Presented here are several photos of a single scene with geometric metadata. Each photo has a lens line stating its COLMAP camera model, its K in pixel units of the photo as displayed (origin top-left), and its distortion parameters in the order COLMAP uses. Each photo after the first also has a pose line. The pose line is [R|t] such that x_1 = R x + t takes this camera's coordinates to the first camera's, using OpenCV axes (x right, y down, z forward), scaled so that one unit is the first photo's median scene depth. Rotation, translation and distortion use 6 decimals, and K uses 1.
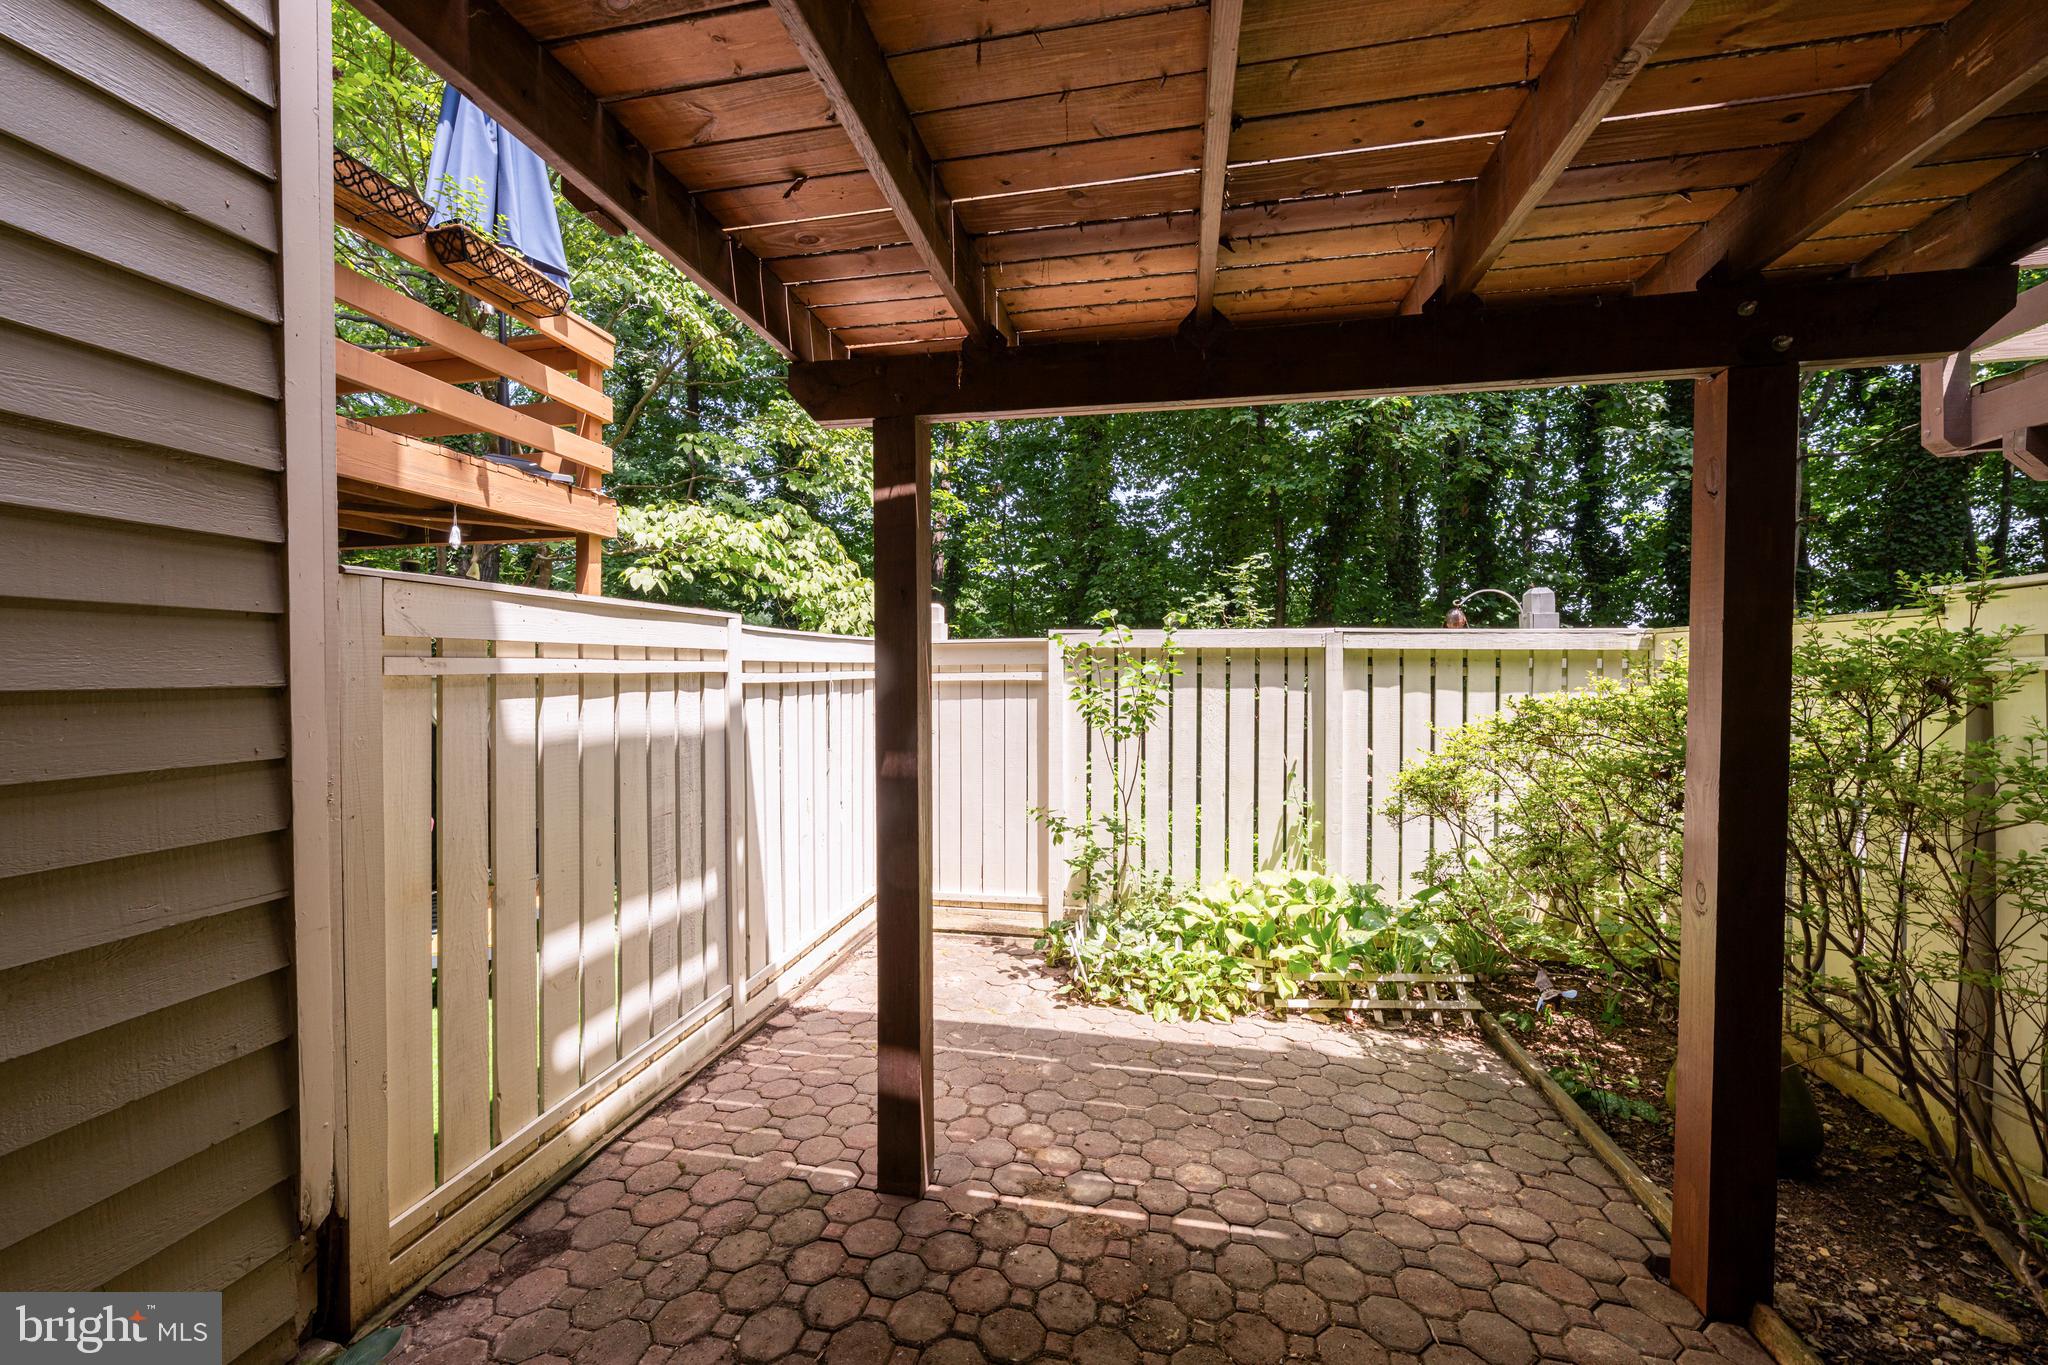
lens RADIAL K [[741.6, 0, 1019.2], [0, 741.6, 683.4], [0, 0, 1]] dist [0.000405, -0.000011]
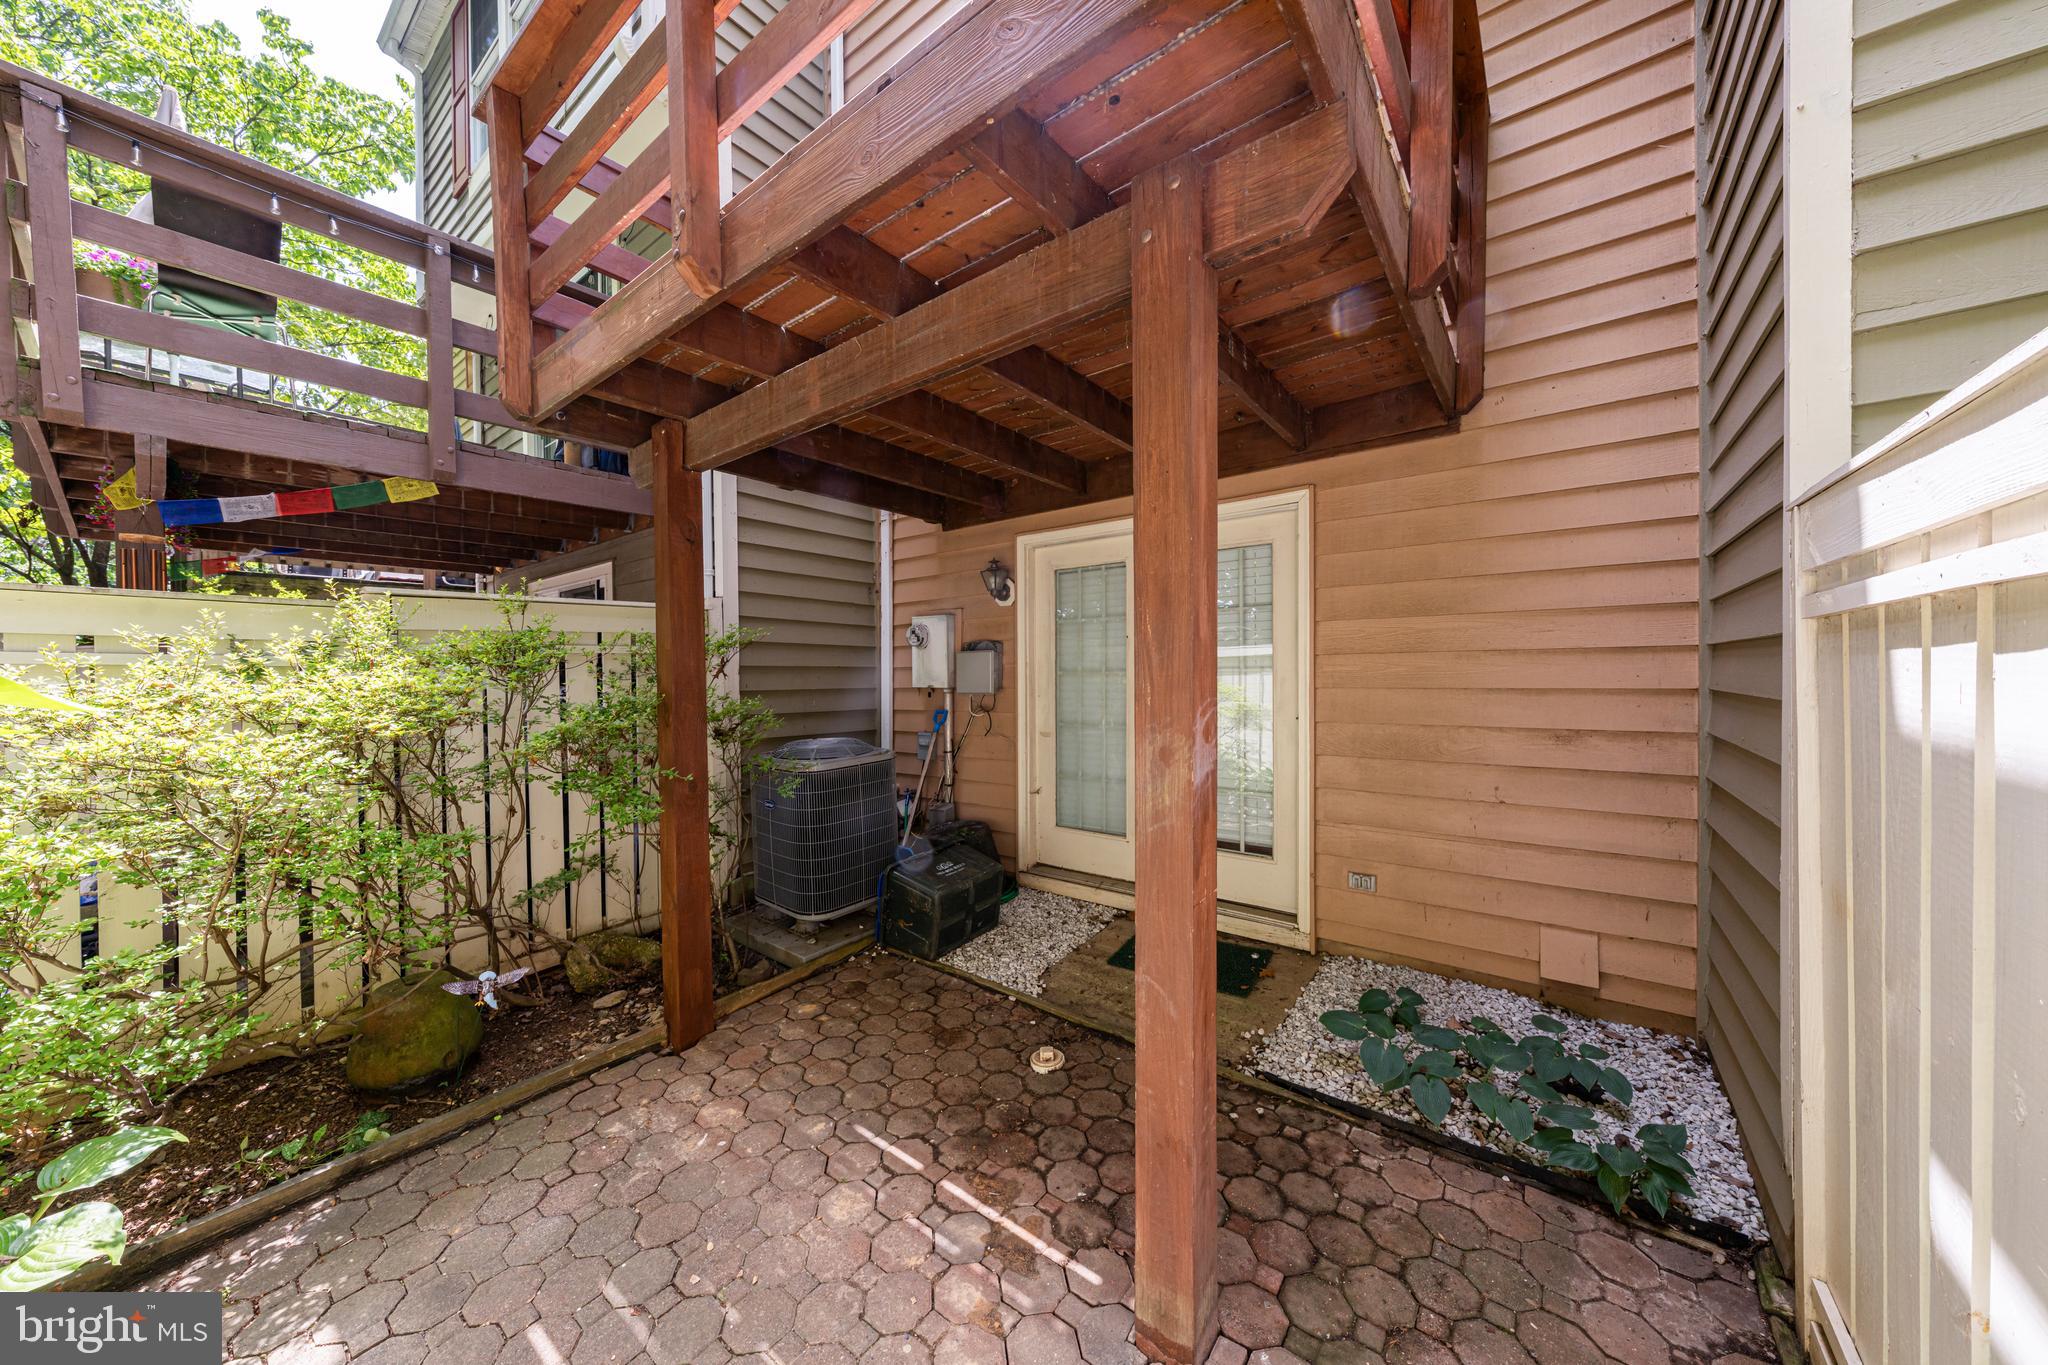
lens RADIAL K [[685.4, 0, 1021.6], [0, 685.4, 677.0], [0, 0, 1]] dist [-0.002052, -0.000134]
pose [[-0.896853, 0.002694, 0.442321, -0.333792], [0.013871, 0.999661, 0.022037, 0.020303], [-0.442112, 0.025900, -0.896586, 1.753016]]
